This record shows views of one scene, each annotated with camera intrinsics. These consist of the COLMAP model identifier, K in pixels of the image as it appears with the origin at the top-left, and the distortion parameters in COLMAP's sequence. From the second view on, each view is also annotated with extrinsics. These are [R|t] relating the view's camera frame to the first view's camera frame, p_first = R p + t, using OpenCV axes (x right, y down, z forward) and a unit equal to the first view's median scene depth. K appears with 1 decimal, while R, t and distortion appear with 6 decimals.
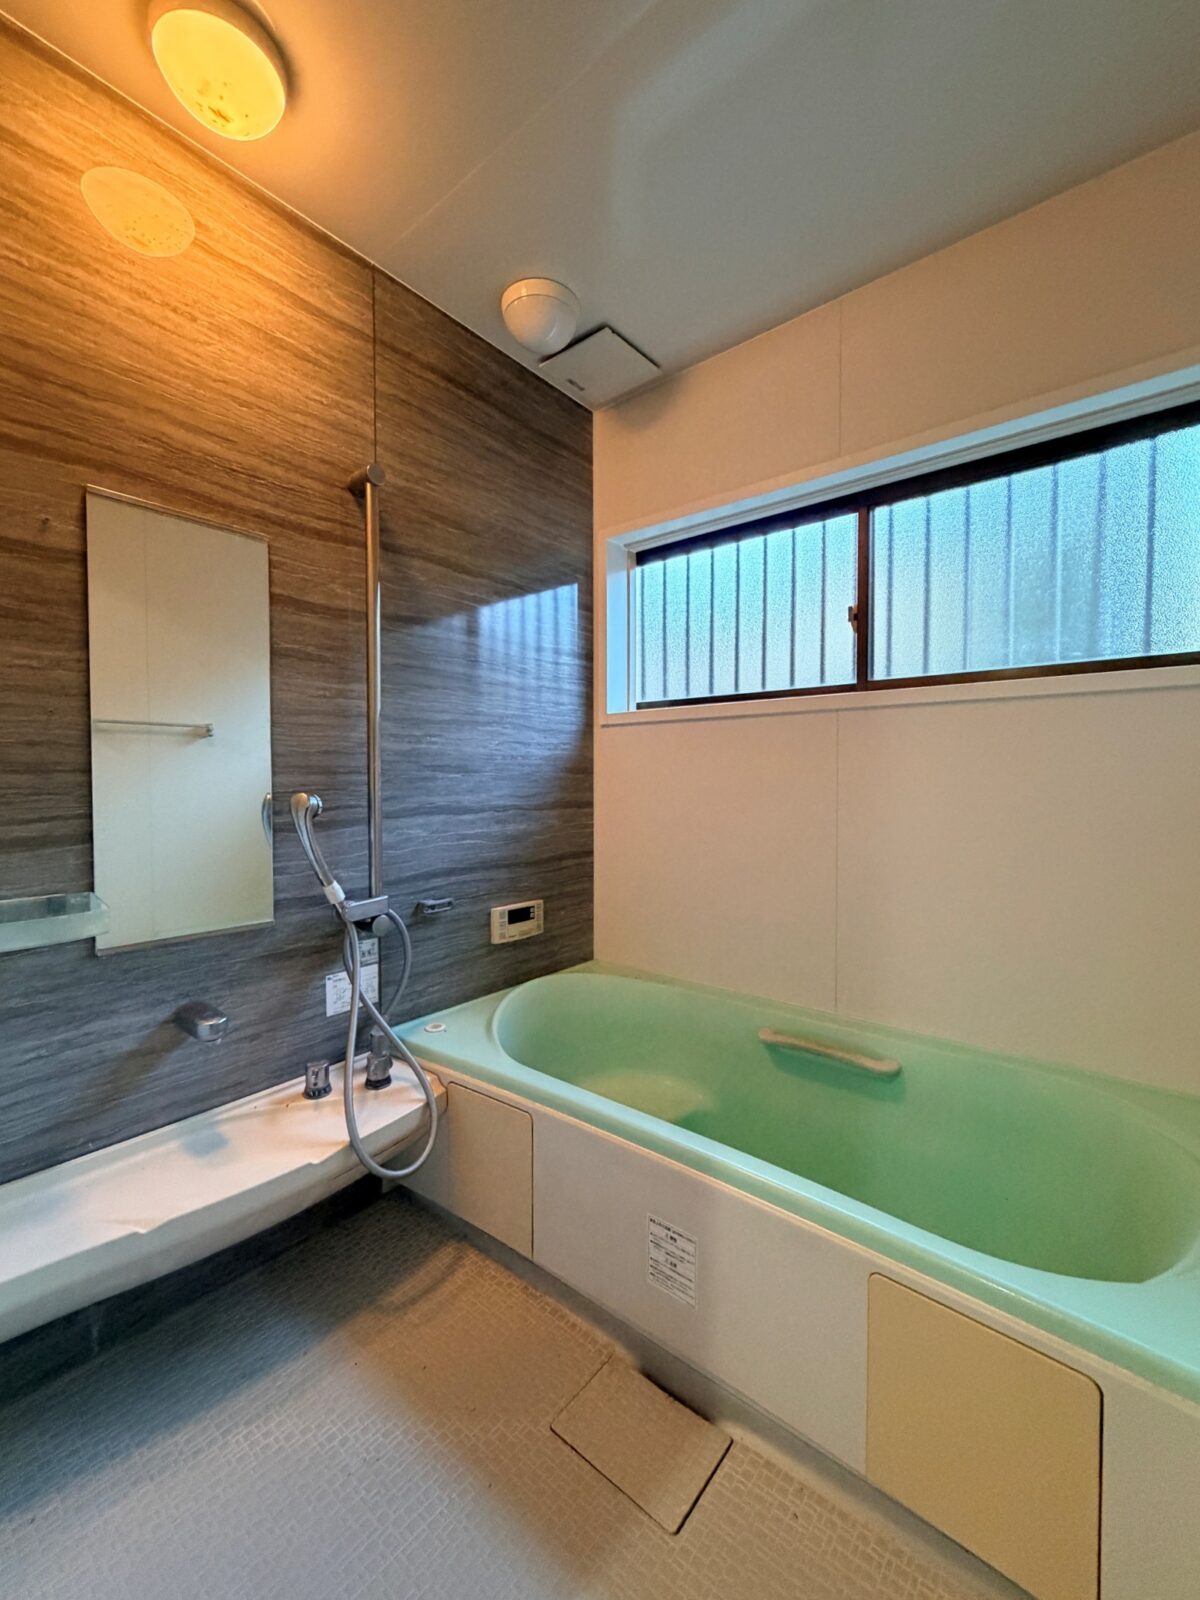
lens RADIAL K [[637.2, 0, 598.1], [0, 637.2, 799.6], [0, 0, 1]] dist [0.003678, 0.000162]
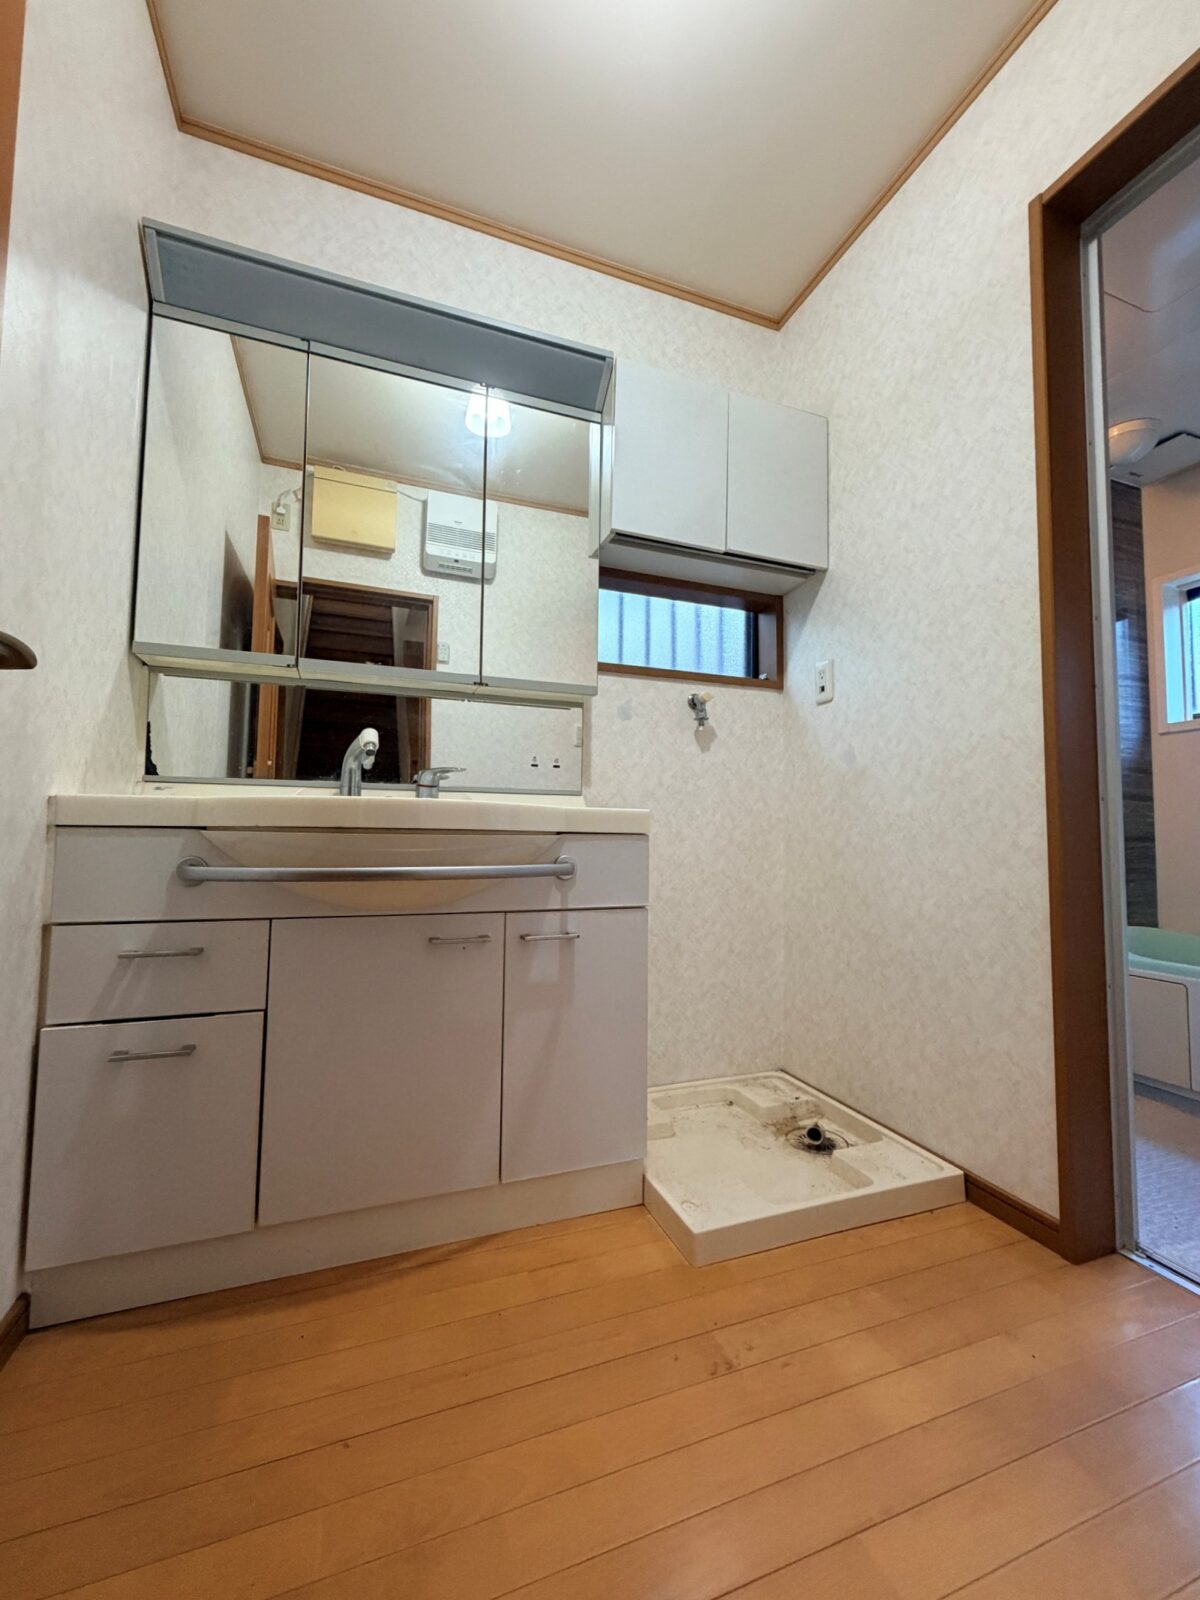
lens RADIAL K [[637.2, 0, 597.9], [0, 637.2, 794.8], [0, 0, 1]] dist [0.003678, 0.000162]
pose [[0.874744, -0.014739, -0.484360, -0.343380], [-0.031455, 0.995702, -0.087106, 0.138752], [0.483563, 0.091430, 0.870521, -0.563045]]
